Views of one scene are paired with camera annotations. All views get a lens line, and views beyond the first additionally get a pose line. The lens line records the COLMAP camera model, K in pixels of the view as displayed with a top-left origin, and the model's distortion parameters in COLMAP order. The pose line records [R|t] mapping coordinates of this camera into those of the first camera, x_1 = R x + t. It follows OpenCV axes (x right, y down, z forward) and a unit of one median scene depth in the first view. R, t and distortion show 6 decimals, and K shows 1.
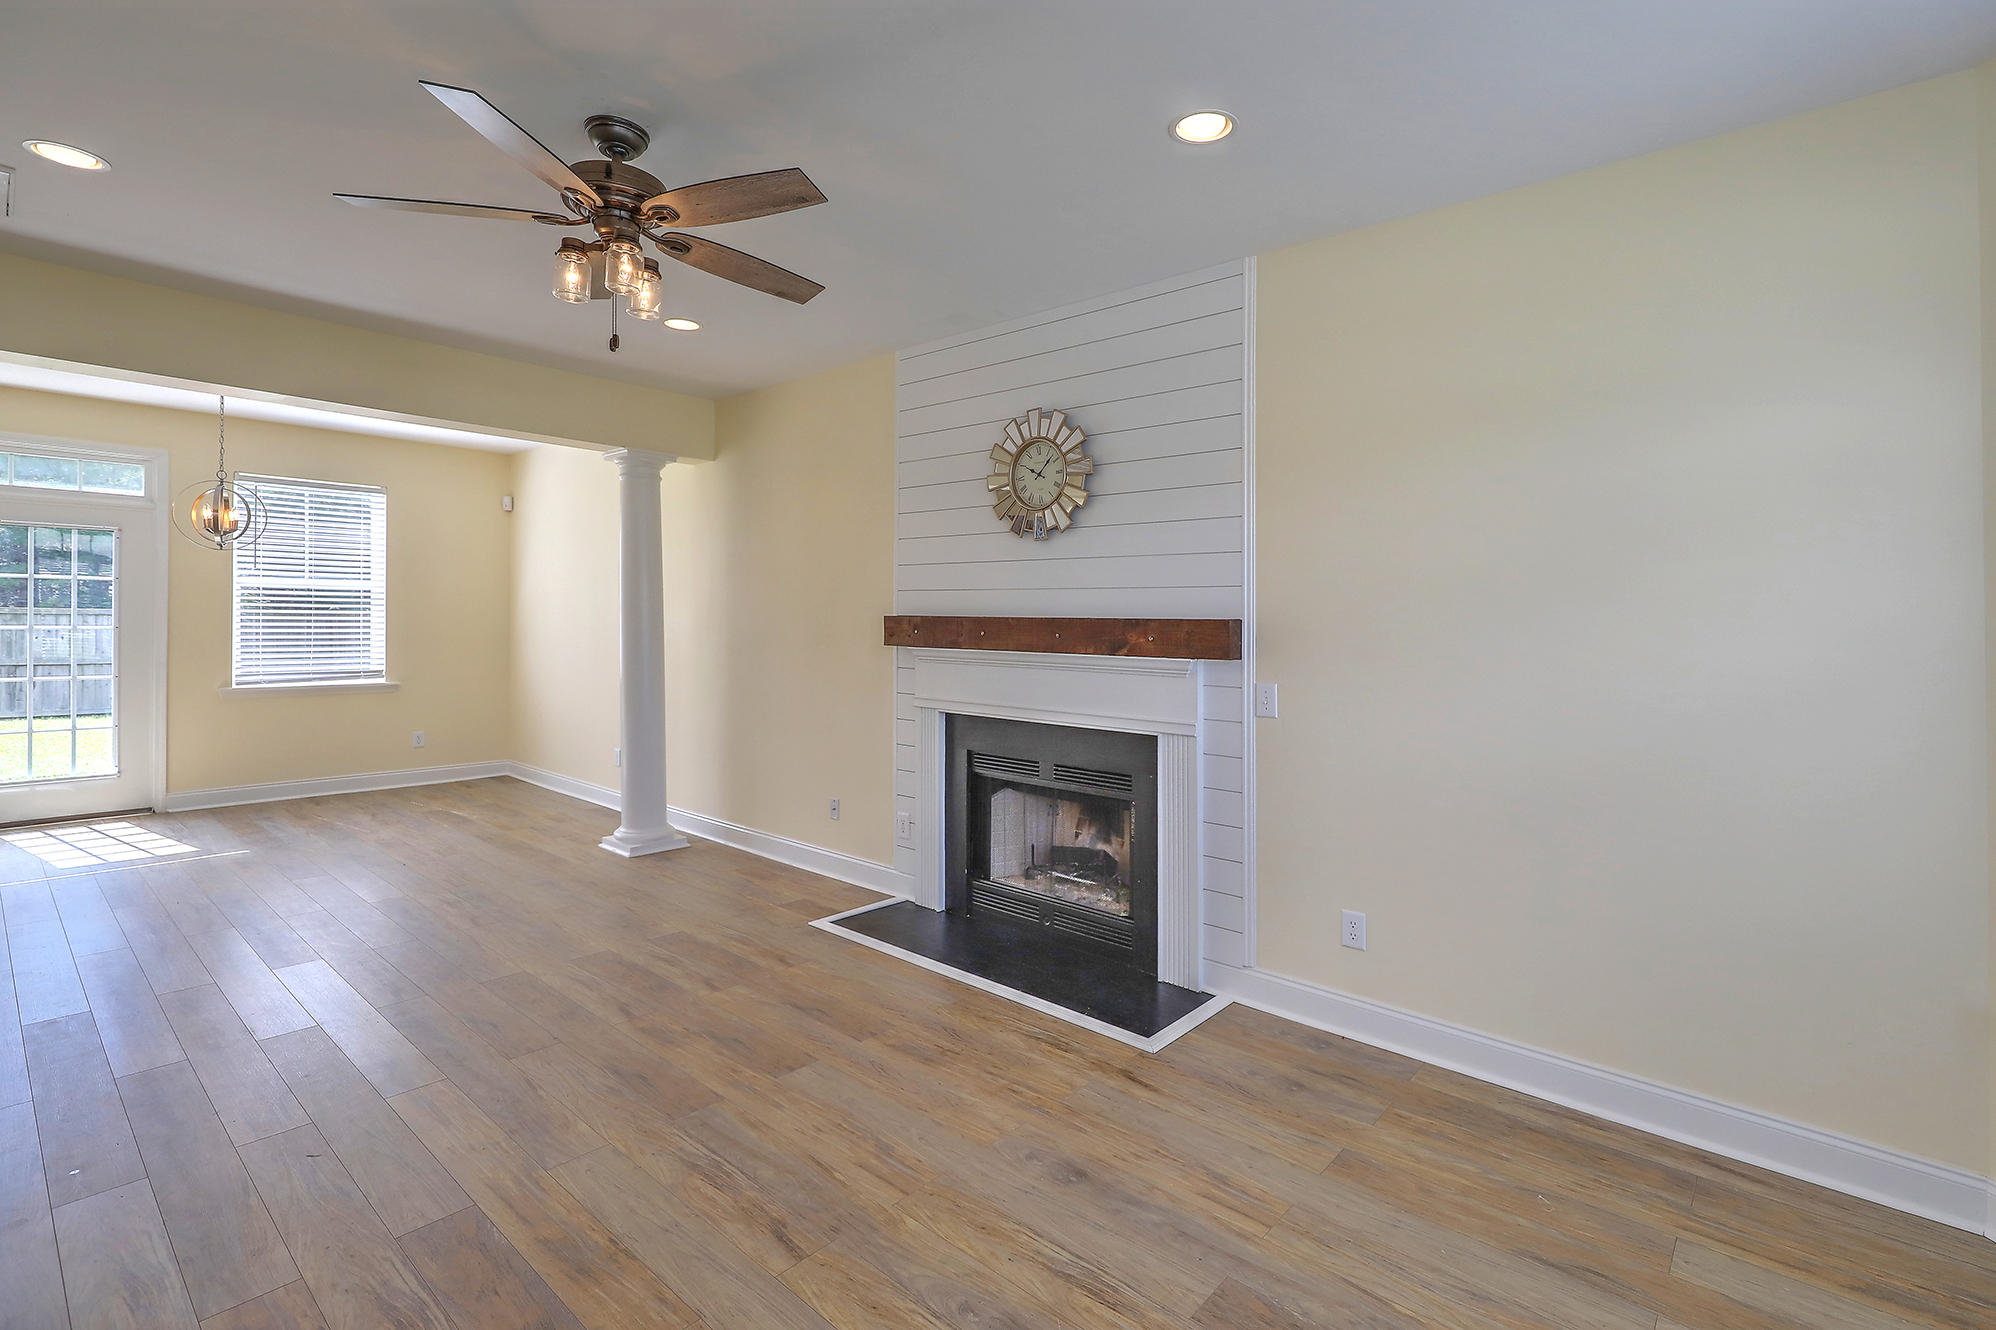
lens RADIAL K [[914.3, 0, 1041.1], [0, 914.3, 647.7], [0, 0, 1]] dist [-0.002615, 0.002211]
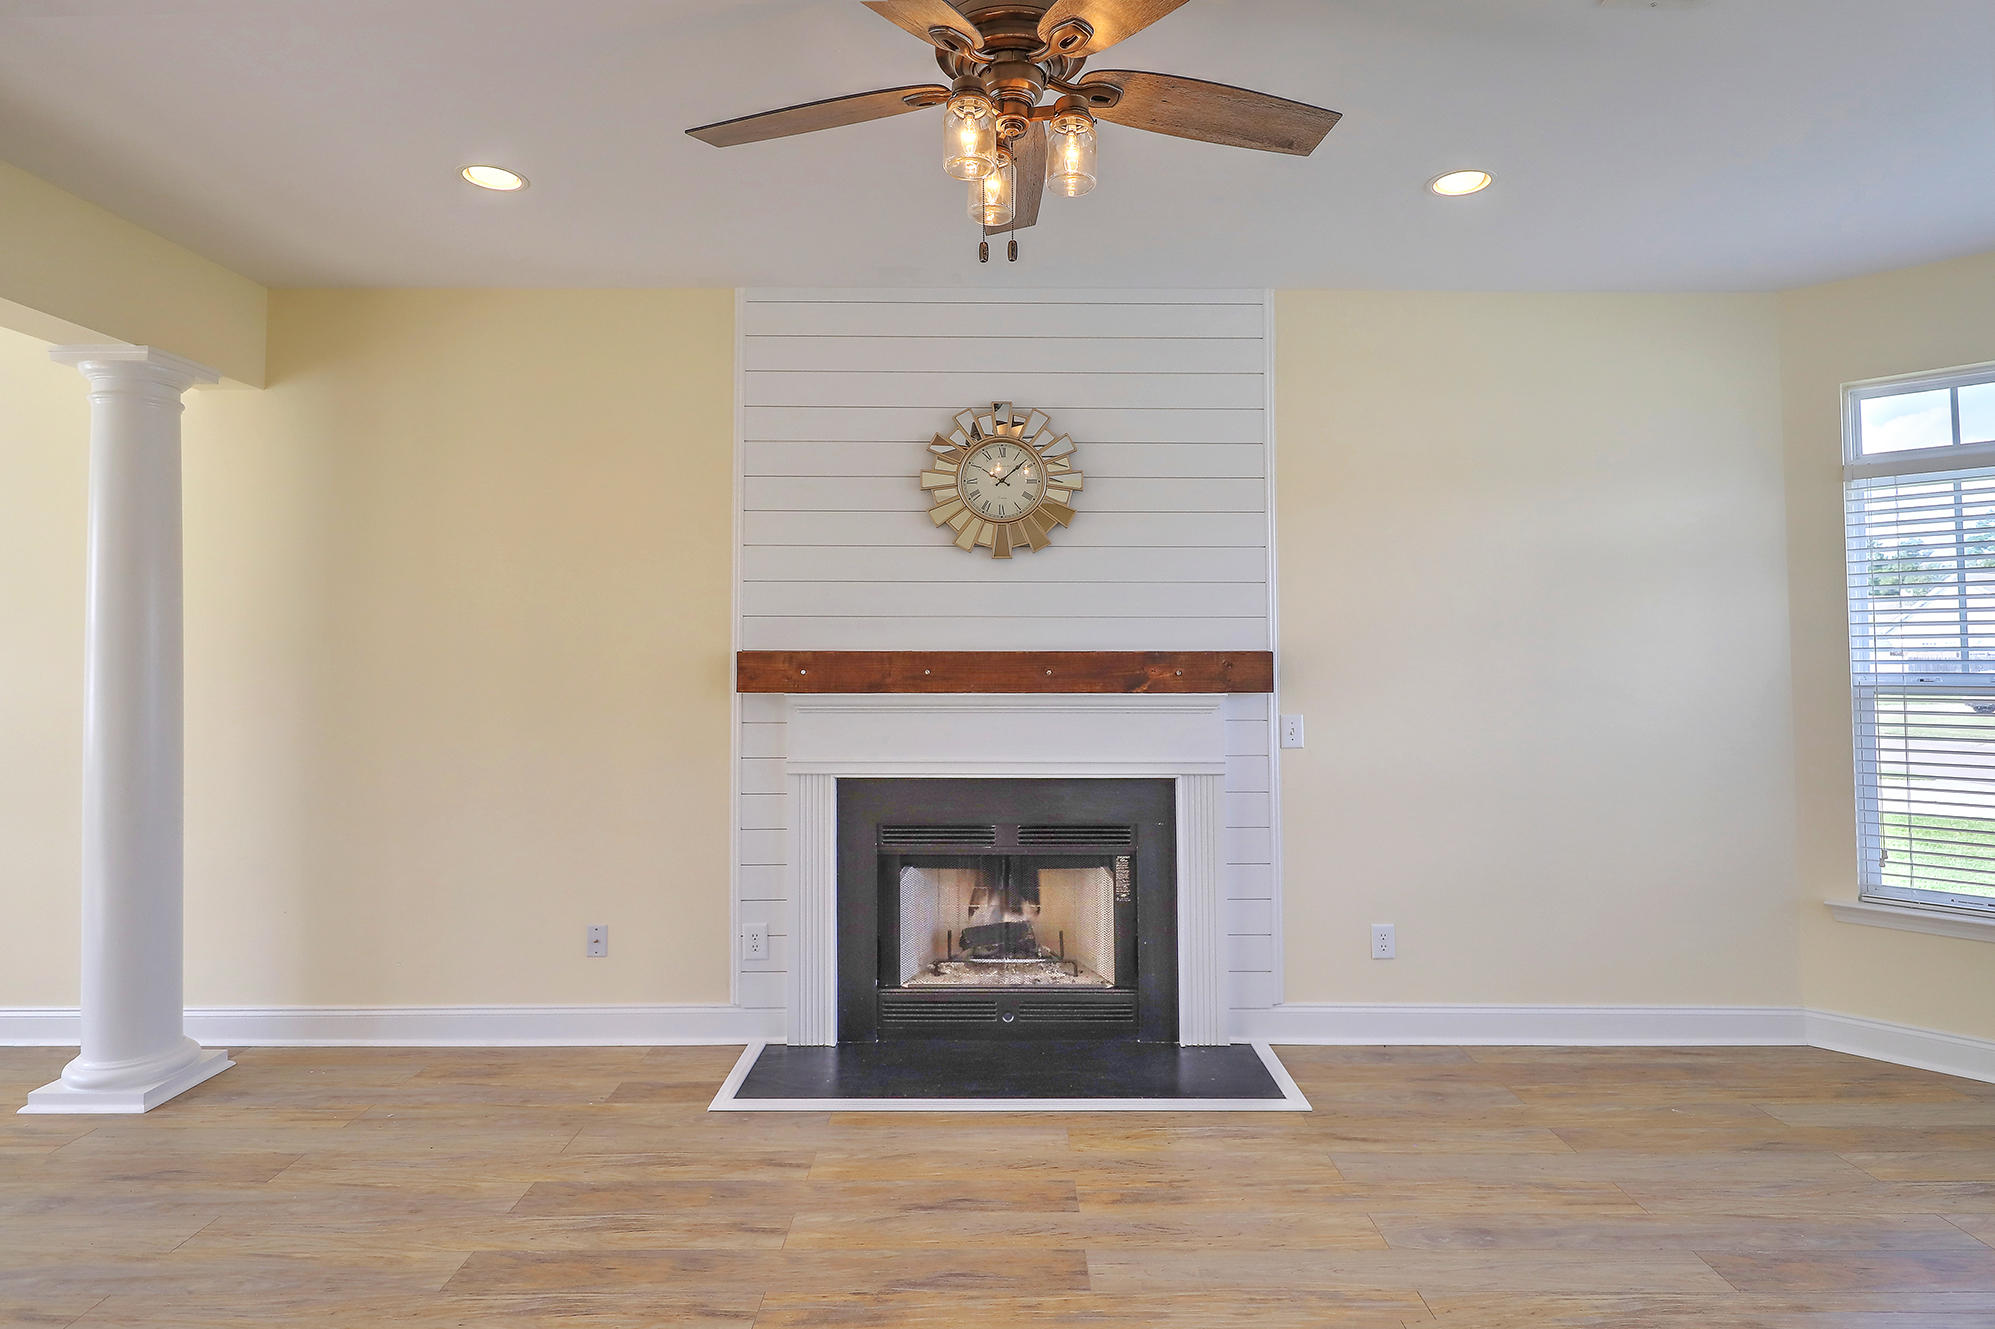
lens RADIAL K [[1042.7, 0, 1002.4], [0, 1042.7, 644.5], [0, 0, 1]] dist [0.006849, -0.004076]
pose [[0.761795, -0.009874, 0.647743, -0.680361], [0.029408, 0.999380, -0.019352, -0.023072], [-0.647150, 0.033791, 0.761613, 0.304636]]
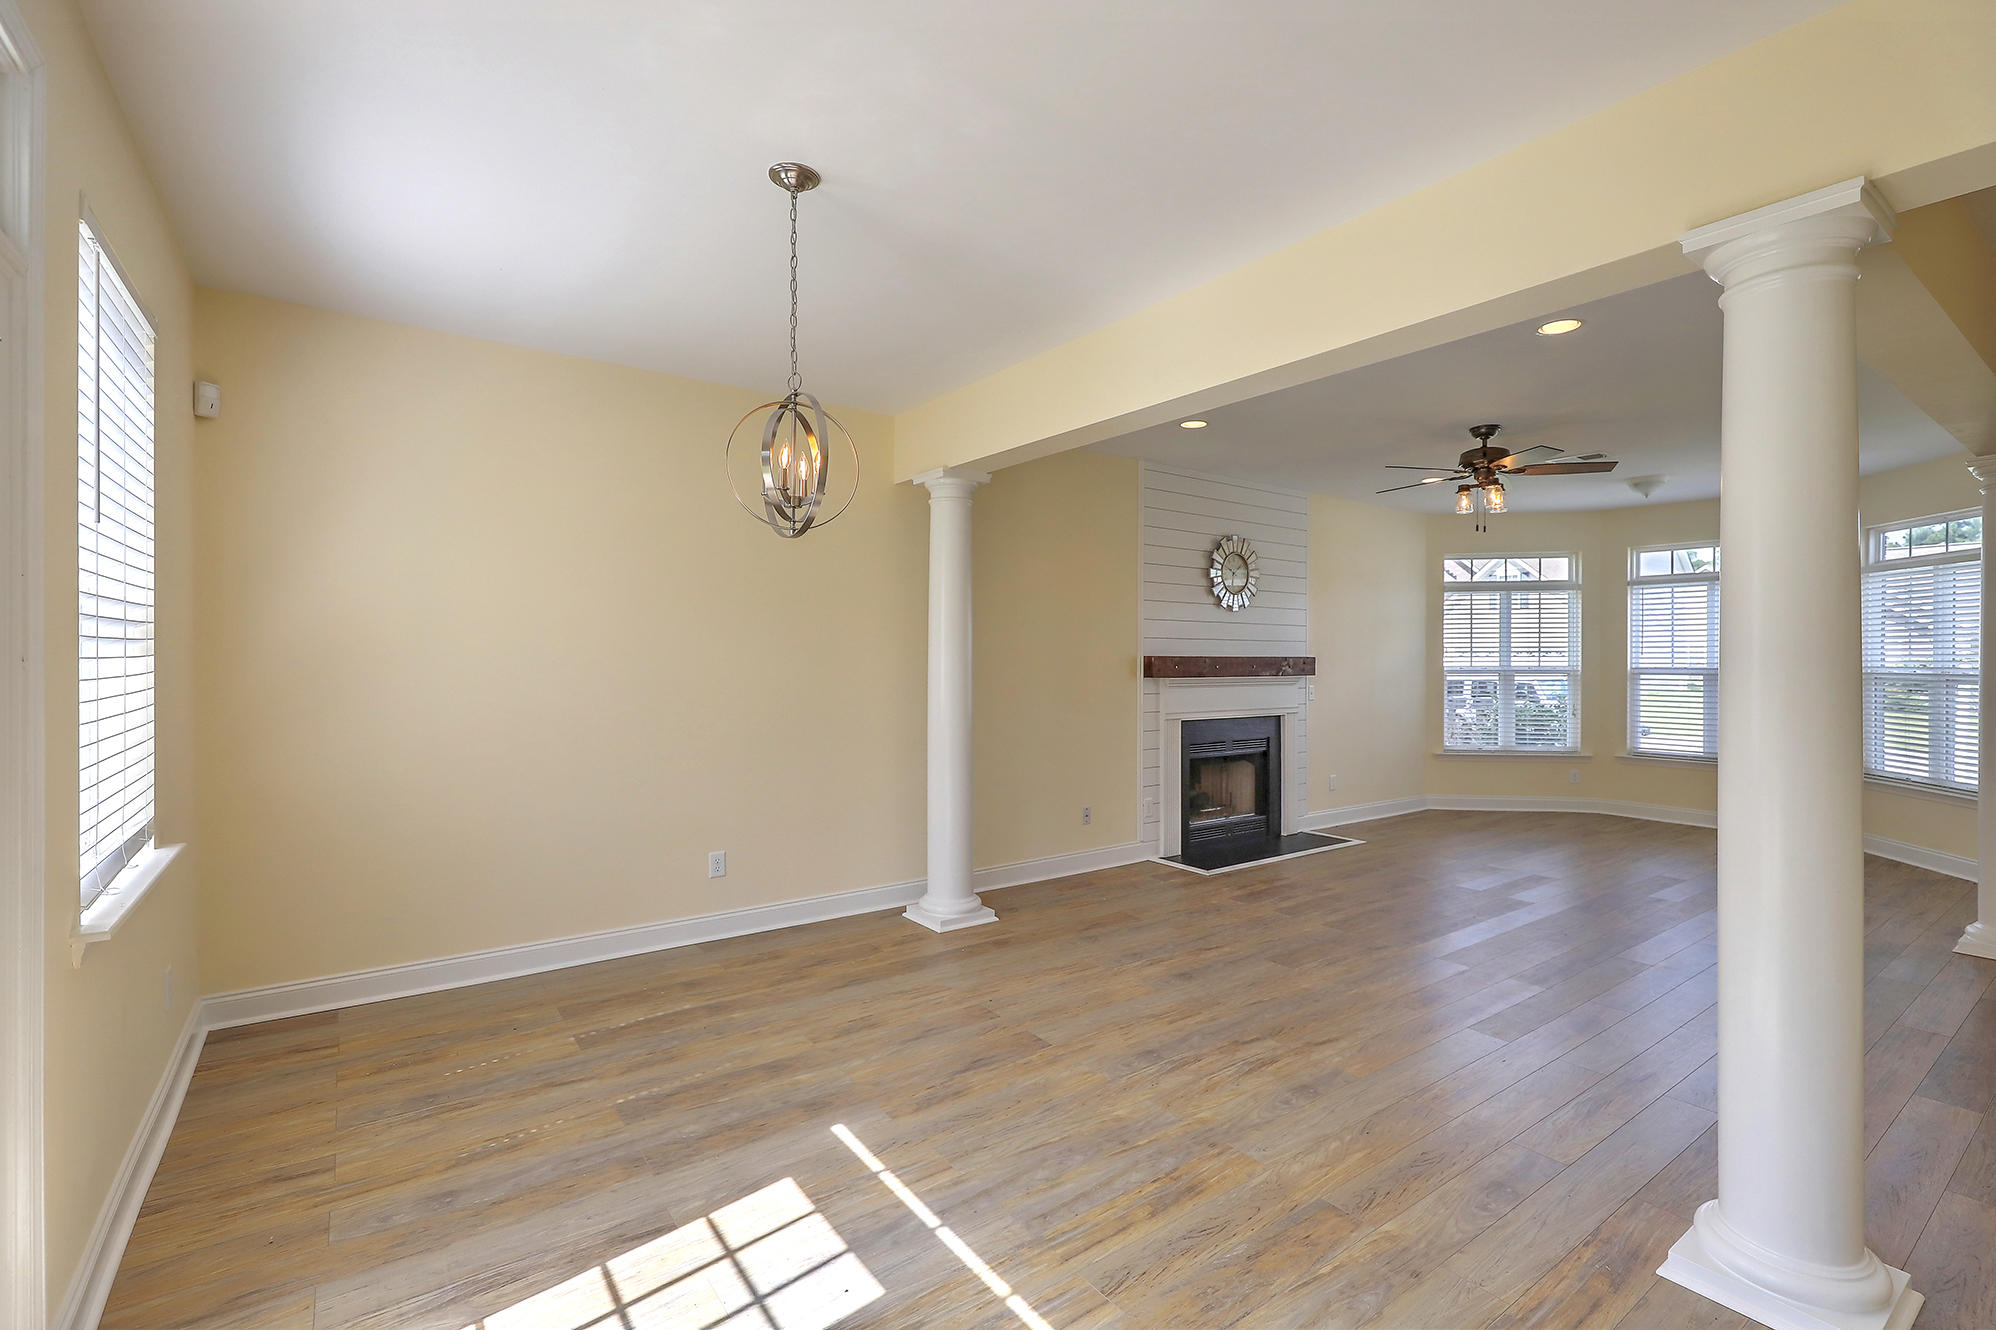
lens RADIAL K [[914.3, 0, 1013.4], [0, 914.3, 696.0], [0, 0, 1]] dist [-0.002615, 0.002211]
pose [[0.215275, -0.056394, 0.974924, -1.957147], [0.026242, 0.998305, 0.051952, -0.065858], [-0.976201, 0.014400, 0.216390, 1.142509]]
